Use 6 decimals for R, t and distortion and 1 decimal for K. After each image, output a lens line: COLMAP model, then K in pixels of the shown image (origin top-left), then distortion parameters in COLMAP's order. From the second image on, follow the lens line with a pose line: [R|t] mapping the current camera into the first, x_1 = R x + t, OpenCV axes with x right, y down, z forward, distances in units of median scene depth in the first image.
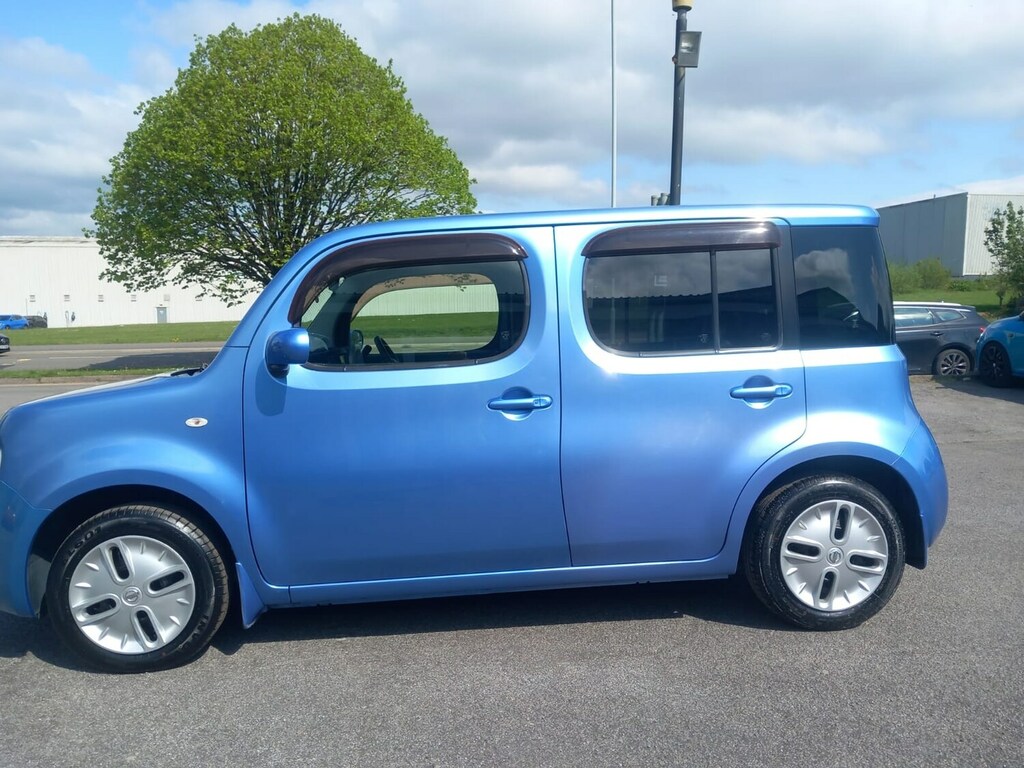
lens RADIAL K [[805.5, 0, 527.3], [0, 805.5, 381.4], [0, 0, 1]] dist [0.053506, -0.084646]
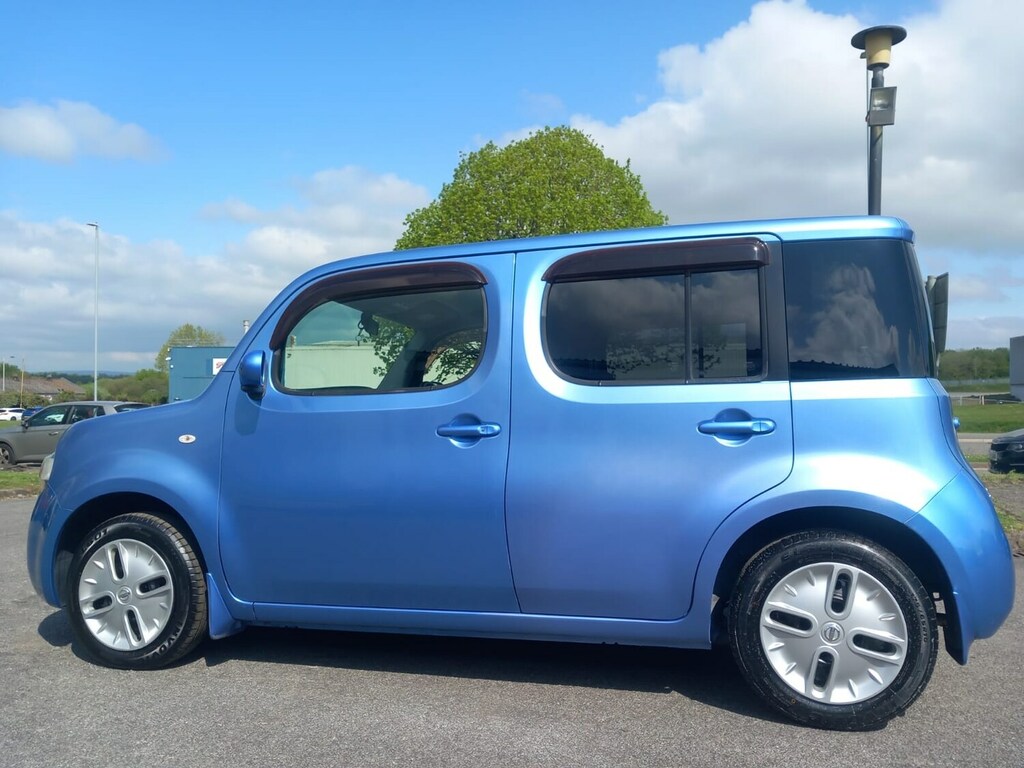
lens RADIAL K [[816.7, 0, 525.3], [0, 816.7, 378.1], [0, 0, 1]] dist [0.016614, -0.011129]
pose [[0.941346, 0.002392, -0.337435, 0.366807], [-0.045571, 0.991715, -0.120101, 0.074720], [0.334353, 0.128434, 0.933656, 0.097504]]
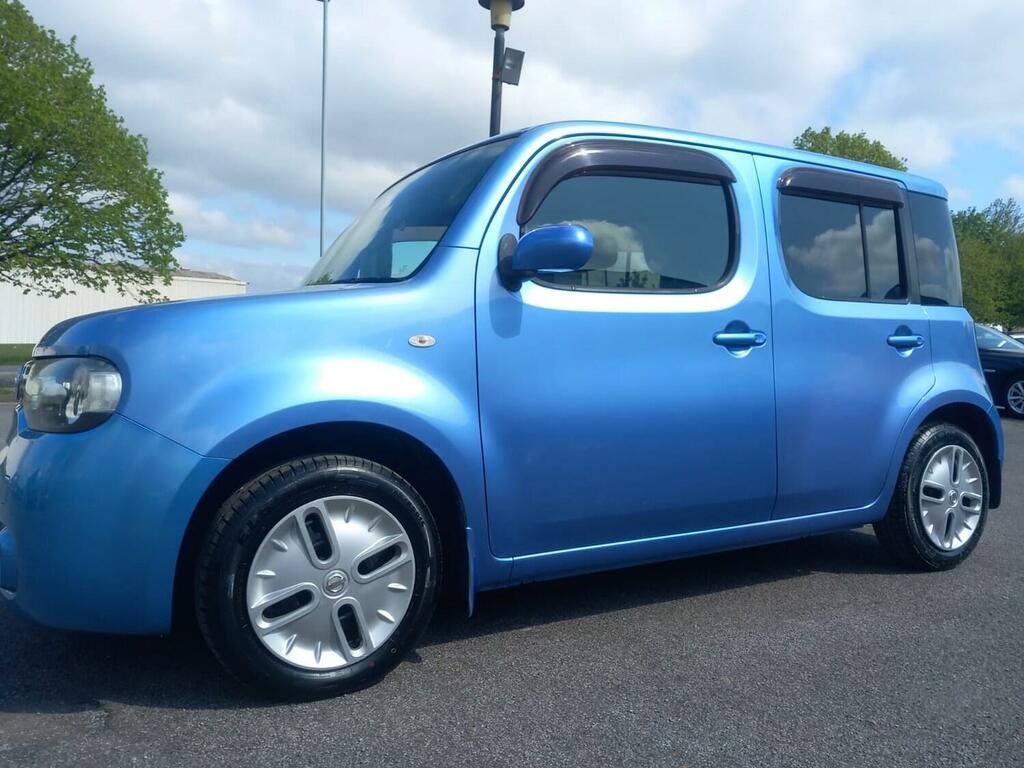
lens RADIAL K [[805.5, 0, 527.3], [0, 805.5, 381.4], [0, 0, 1]] dist [0.053506, -0.084646]
pose [[0.903373, 0.019364, 0.428418, -0.587495], [0.006084, 0.998301, -0.057951, 0.121192], [-0.428812, 0.054958, 0.901720, 0.269281]]
